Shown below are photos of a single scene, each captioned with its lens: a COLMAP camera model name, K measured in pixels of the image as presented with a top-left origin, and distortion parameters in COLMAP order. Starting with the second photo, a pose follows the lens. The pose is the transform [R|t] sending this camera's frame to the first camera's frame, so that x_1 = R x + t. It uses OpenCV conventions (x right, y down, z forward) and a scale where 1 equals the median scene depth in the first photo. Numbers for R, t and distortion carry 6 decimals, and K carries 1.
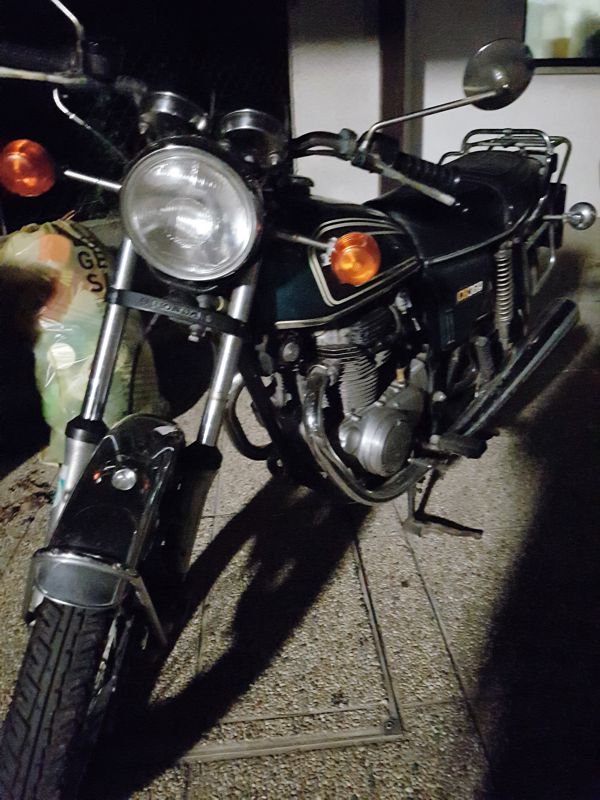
lens RADIAL K [[654.7, 0, 300.0], [0, 654.7, 400.0], [0, 0, 1]] dist [0.222805, -0.403118]
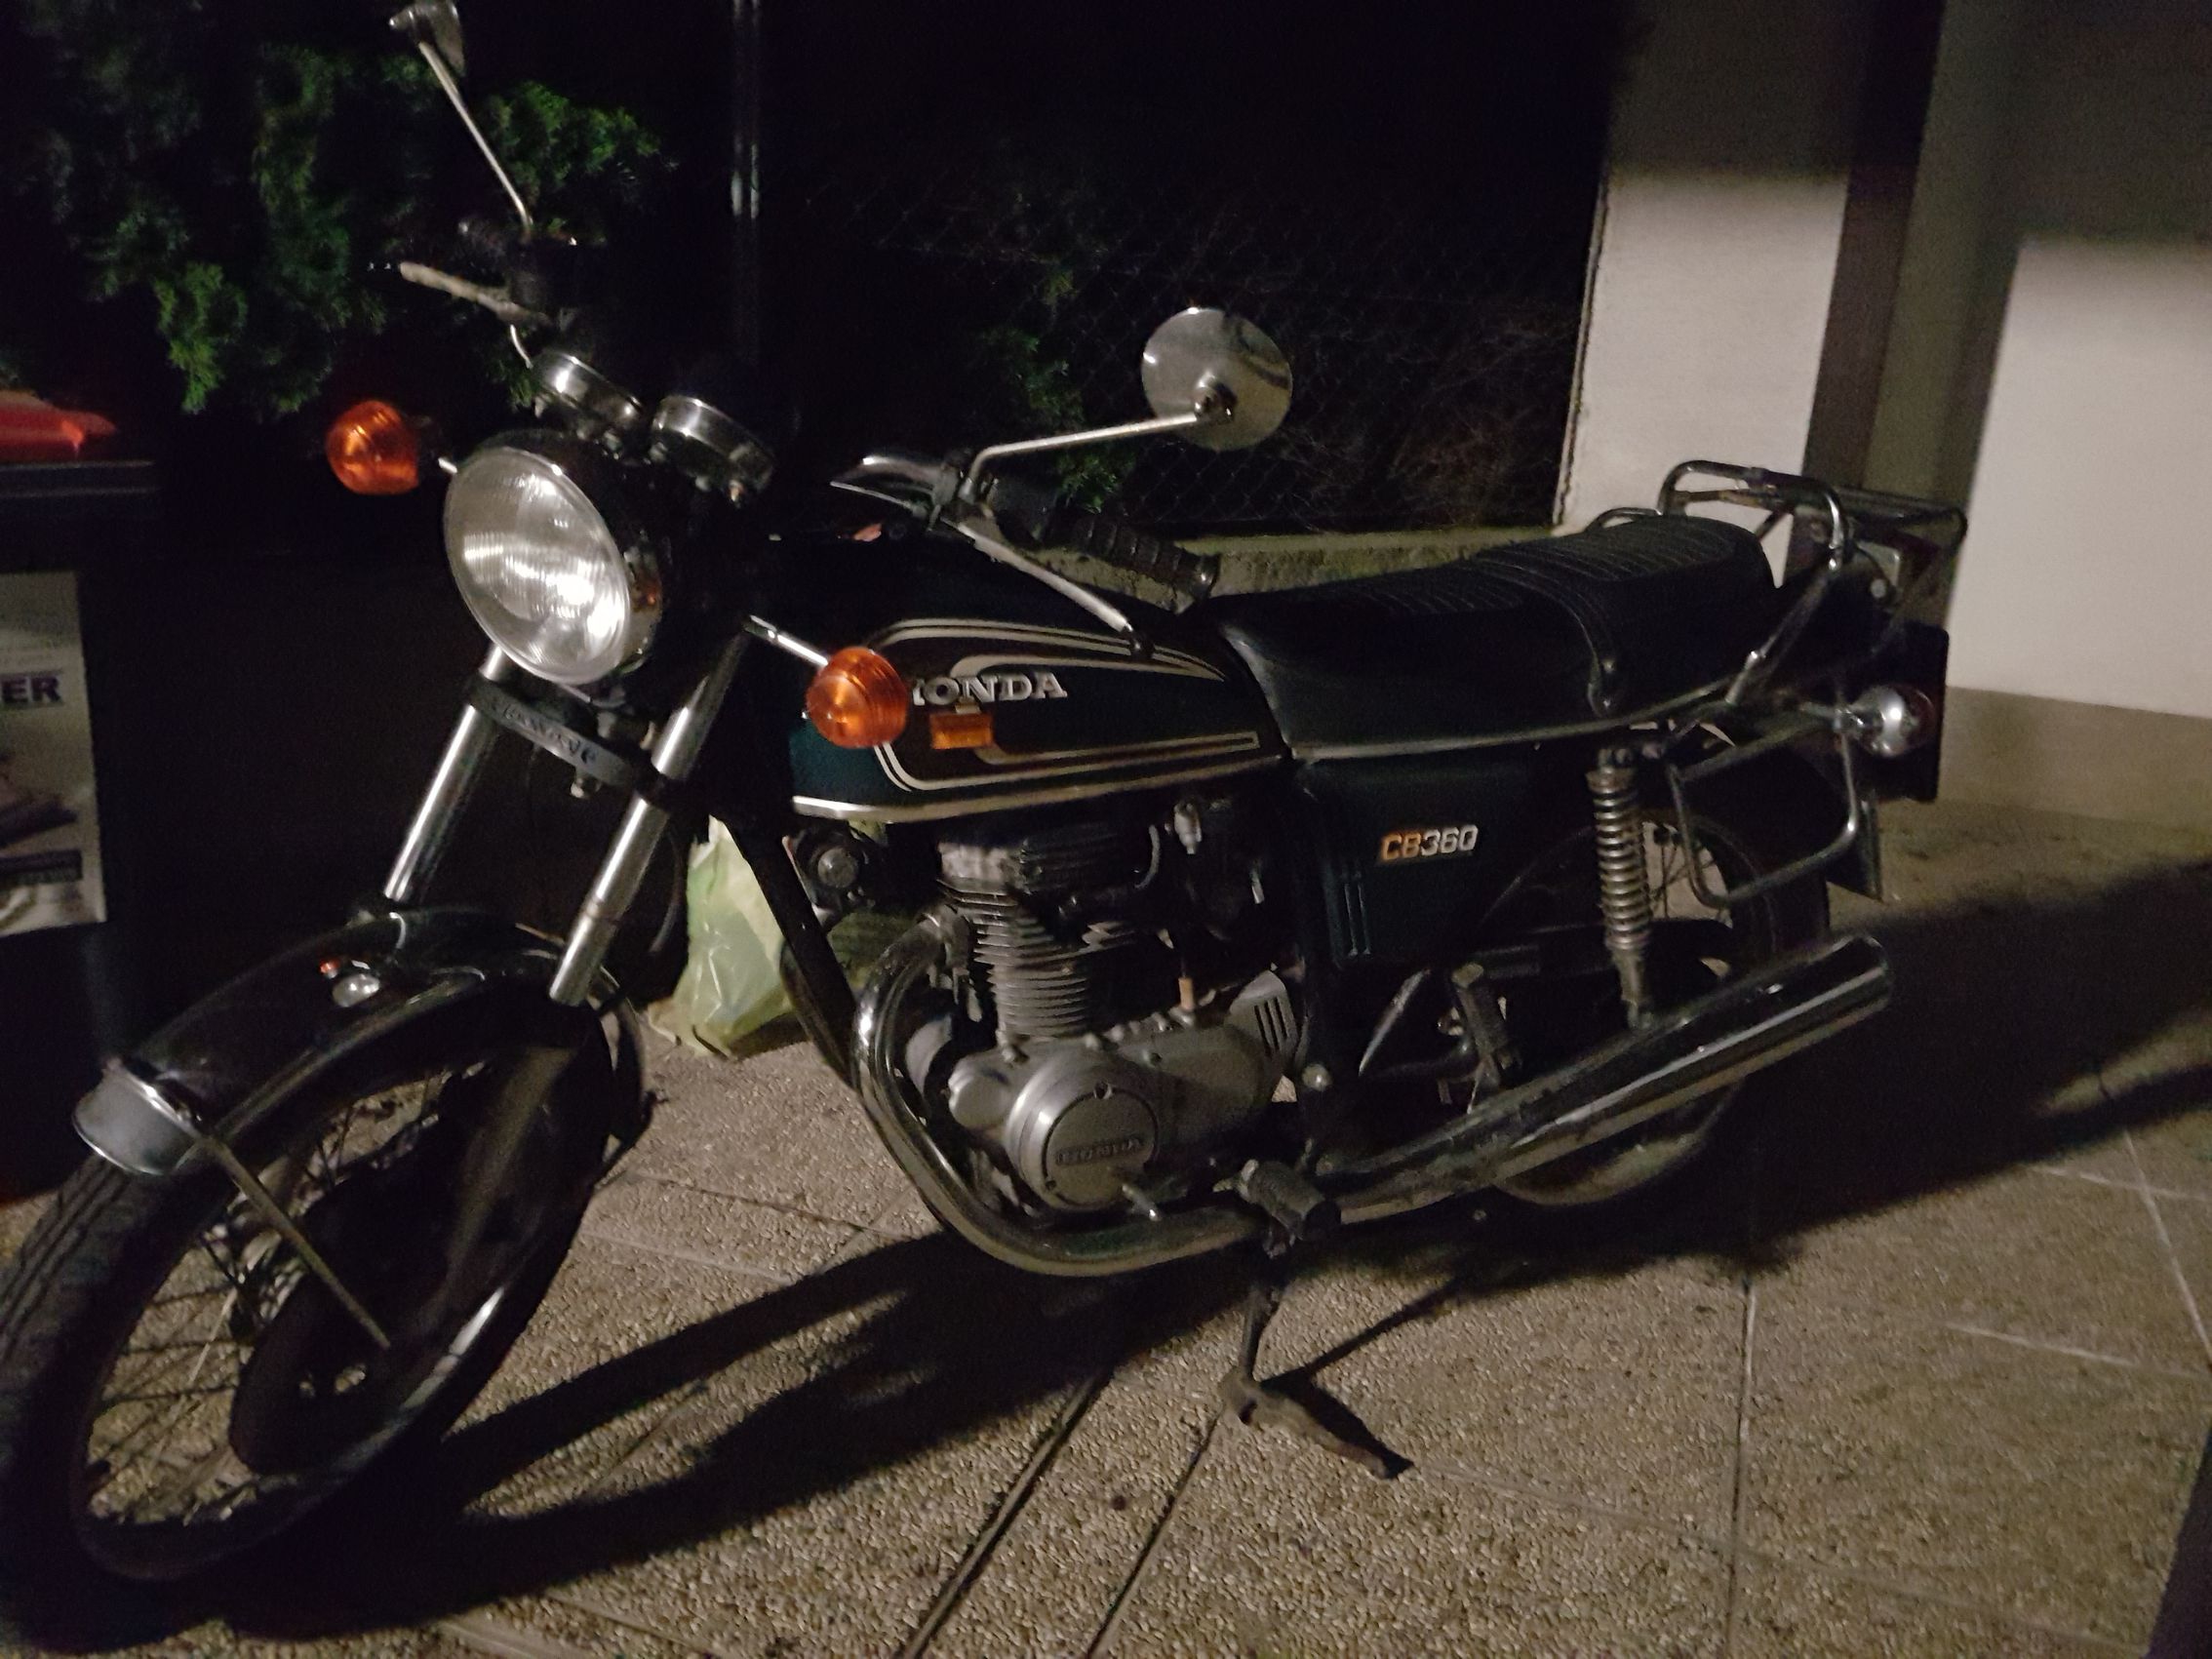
lens RADIAL K [[1810.2, 0, 1022.4], [0, 1810.2, 861.0], [0, 0, 1]] dist [0.222805, -0.403118]
pose [[0.884246, 0.211752, -0.416256, 0.538573], [-0.250850, 0.967162, -0.040876, -0.047729], [0.393932, 0.140563, 0.908328, -0.120962]]
